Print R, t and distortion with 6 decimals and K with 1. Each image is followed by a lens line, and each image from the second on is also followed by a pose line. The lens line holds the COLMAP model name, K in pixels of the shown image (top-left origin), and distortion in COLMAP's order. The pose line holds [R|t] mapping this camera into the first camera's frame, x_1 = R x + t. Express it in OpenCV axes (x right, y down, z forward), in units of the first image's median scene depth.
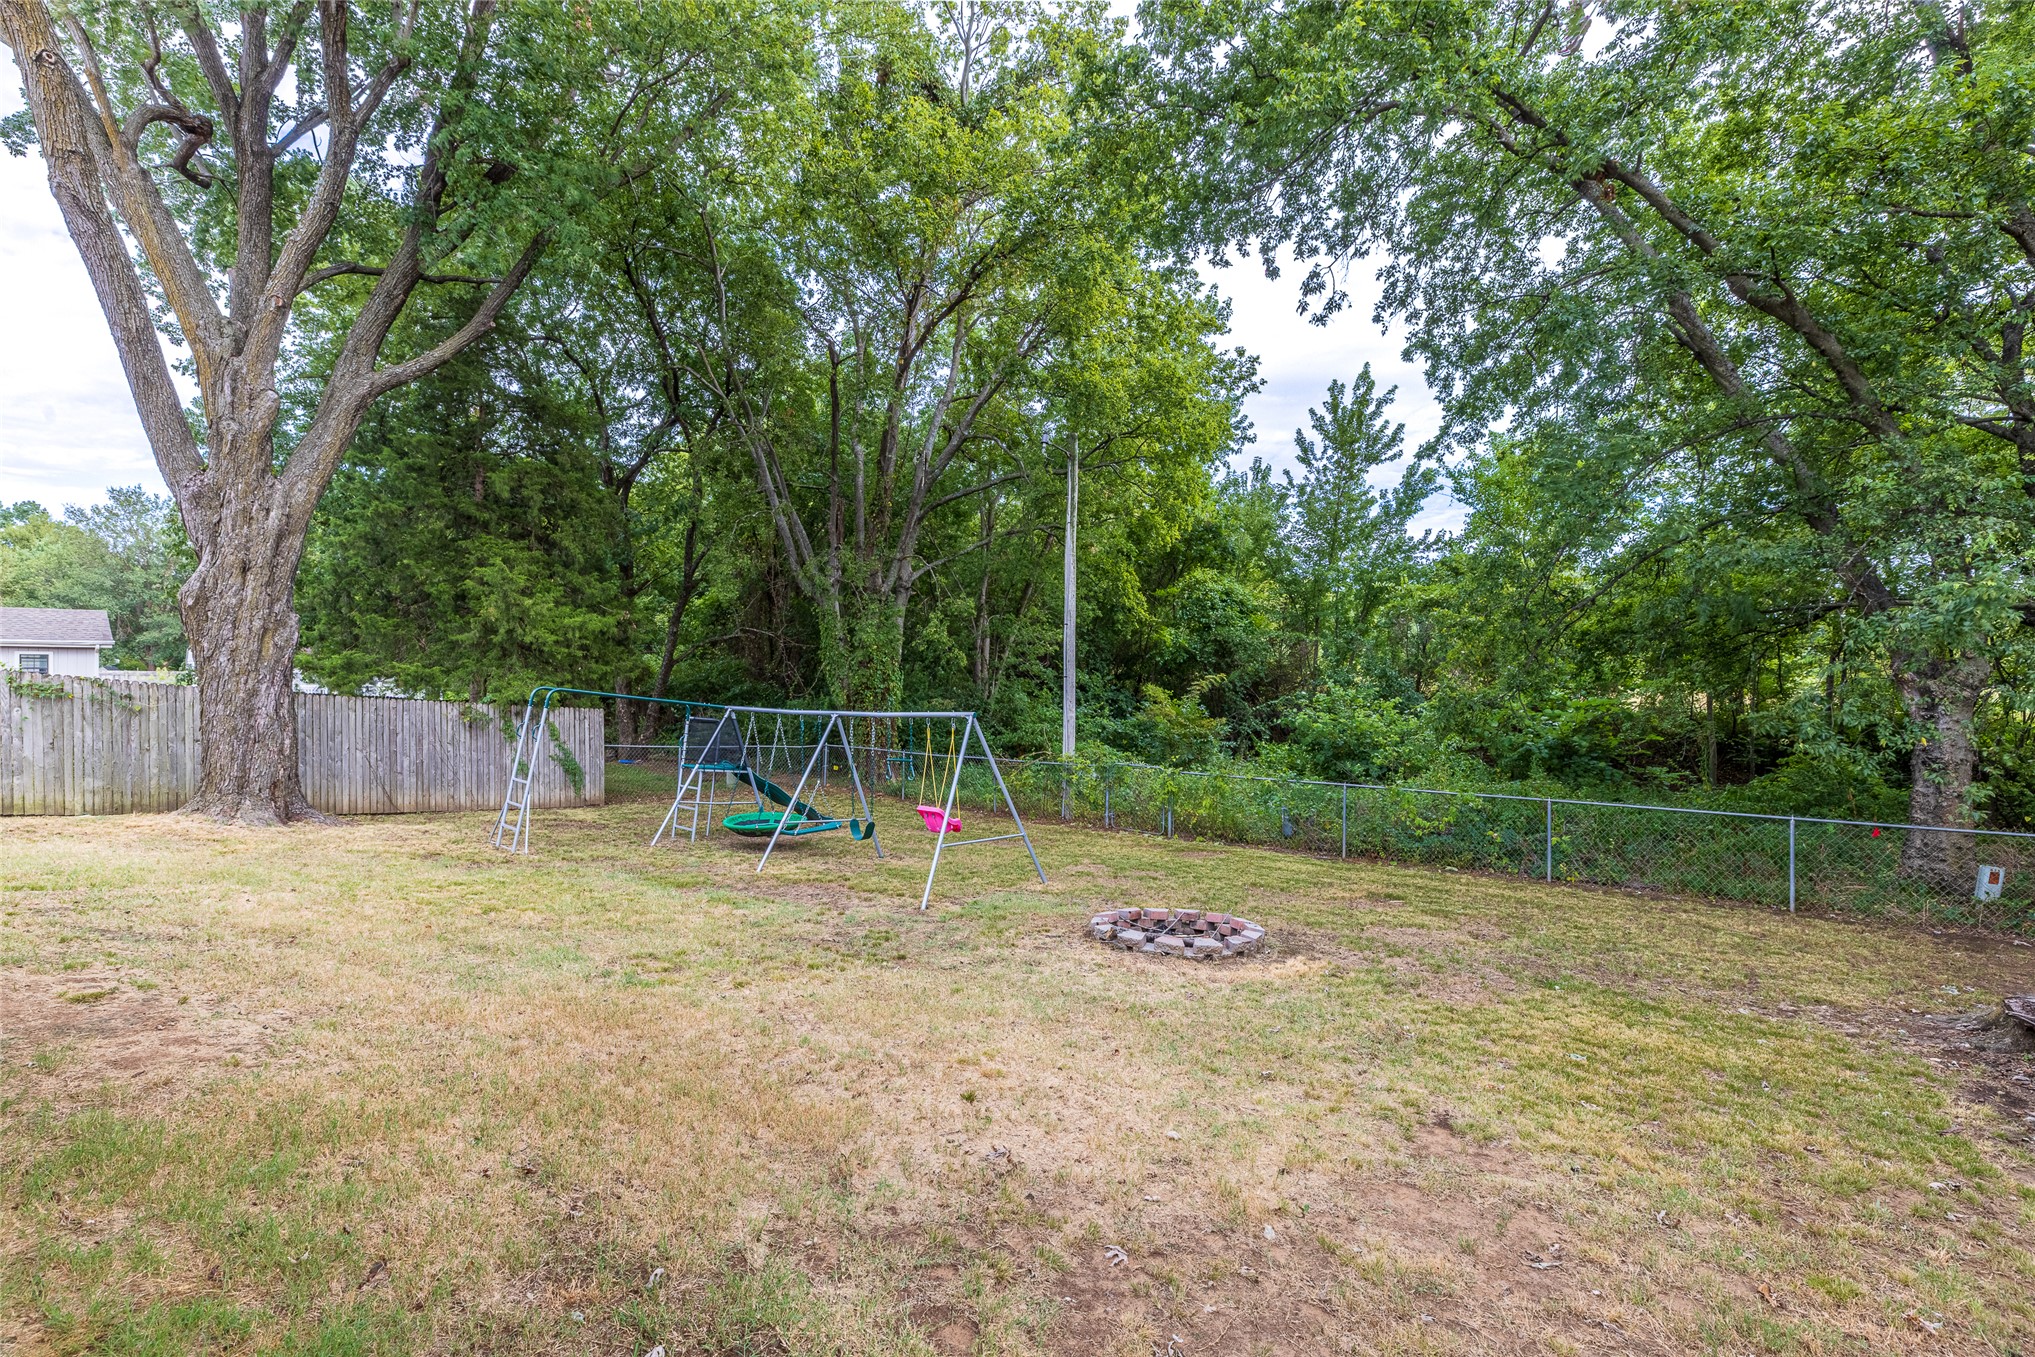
lens RADIAL K [[916.3, 0, 1017.7], [0, 916.3, 667.8], [0, 0, 1]] dist [0.003541, 0.000435]
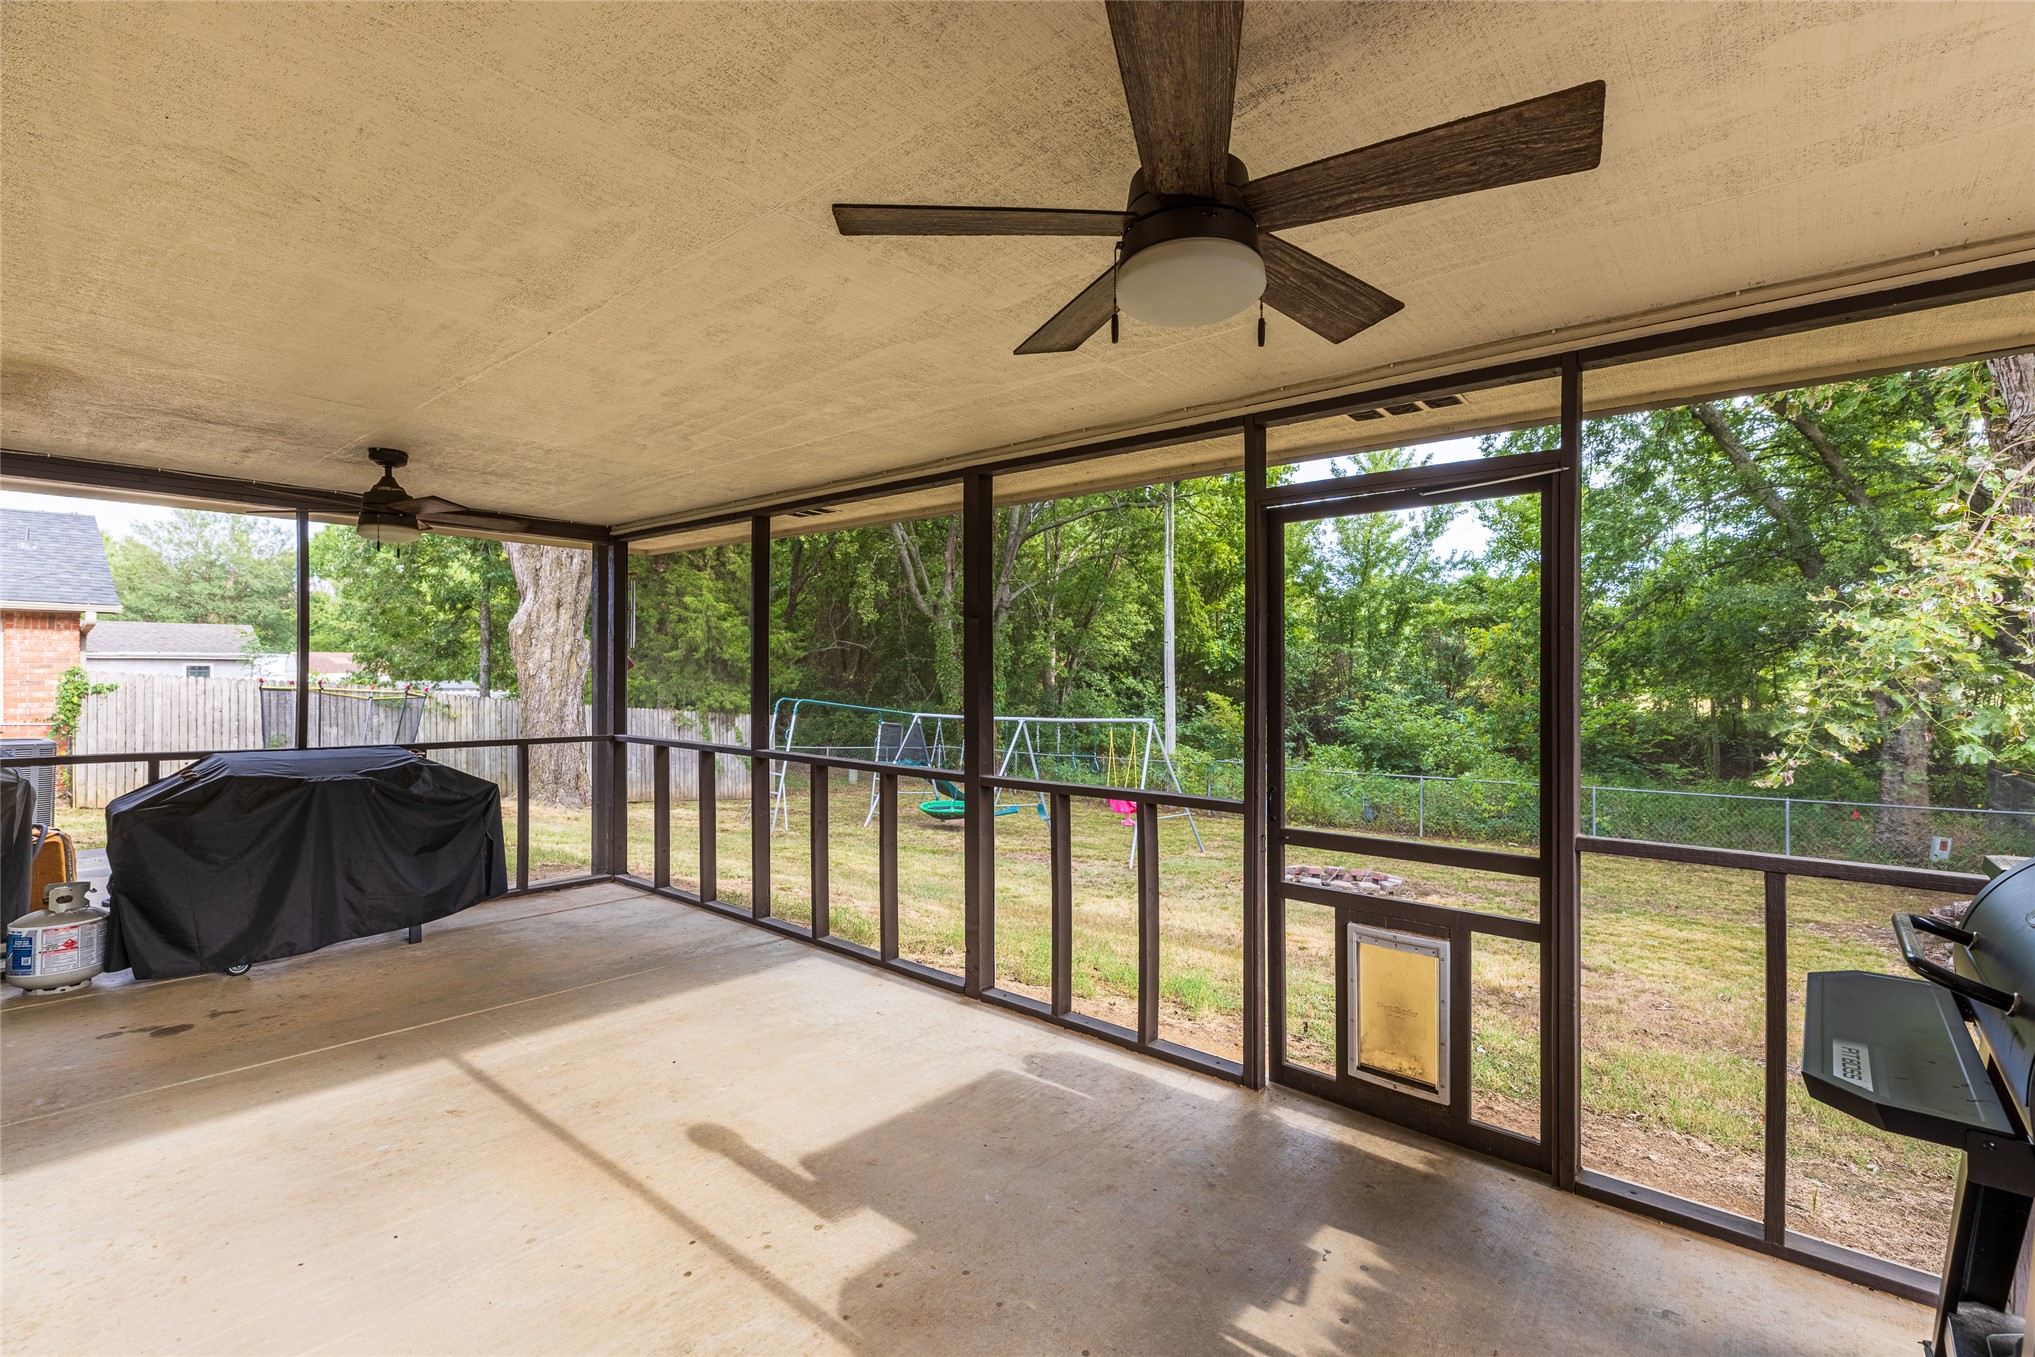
lens RADIAL K [[903.3, 0, 1019.0], [0, 903.3, 667.4], [0, 0, 1]] dist [0.003827, -0.000884]
pose [[0.999999, -0.001139, -0.000768, -0.150235], [0.001134, 0.999985, -0.005420, -0.010452], [0.000774, 0.005419, 0.999985, -0.174630]]
